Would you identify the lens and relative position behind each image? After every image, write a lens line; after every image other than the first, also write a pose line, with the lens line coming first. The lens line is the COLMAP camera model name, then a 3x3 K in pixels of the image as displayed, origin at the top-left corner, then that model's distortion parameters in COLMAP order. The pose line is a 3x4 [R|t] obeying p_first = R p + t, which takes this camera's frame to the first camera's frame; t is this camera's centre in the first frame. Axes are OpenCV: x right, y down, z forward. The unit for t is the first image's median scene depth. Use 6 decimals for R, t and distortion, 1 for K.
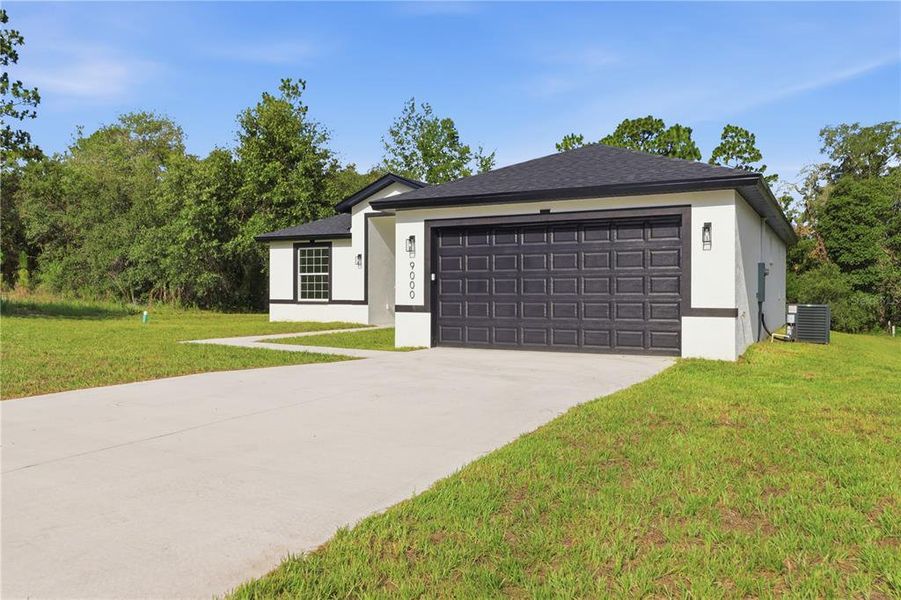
lens RADIAL K [[711.6, 0, 450.5], [0, 711.6, 300.0], [0, 0, 1]] dist [-0.002942, -0.000508]
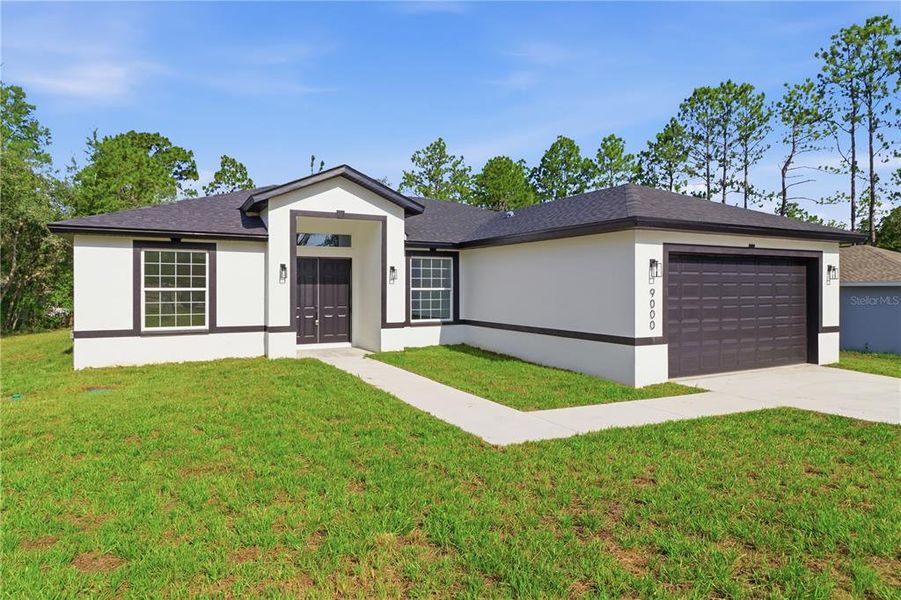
lens RADIAL K [[541.5, 0, 452.6], [0, 541.5, 289.5], [0, 0, 1]] dist [0.000295, -0.001270]
pose [[0.571050, -0.001350, 0.820914, -0.462598], [0.009484, 0.999943, -0.004953, -0.031507], [-0.820861, 0.010614, 0.571030, 0.501907]]
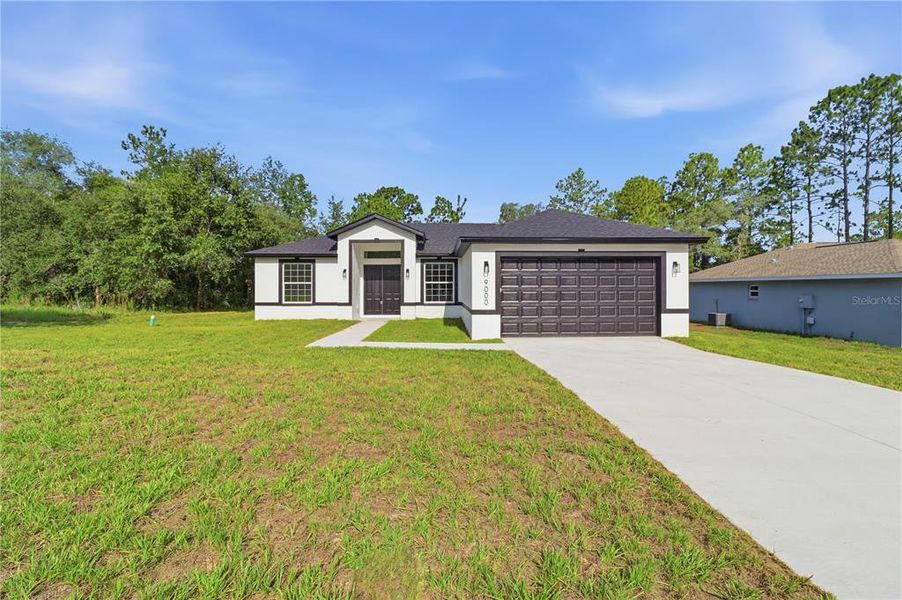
lens RADIAL K [[426.3, 0, 452.1], [0, 426.3, 288.7], [0, 0, 1]] dist [-0.018322, 0.014850]
pose [[0.871382, -0.002755, 0.490597, -0.332328], [0.007363, 0.999945, -0.007462, -0.017997], [-0.490550, 0.010115, 0.871354, 0.169194]]
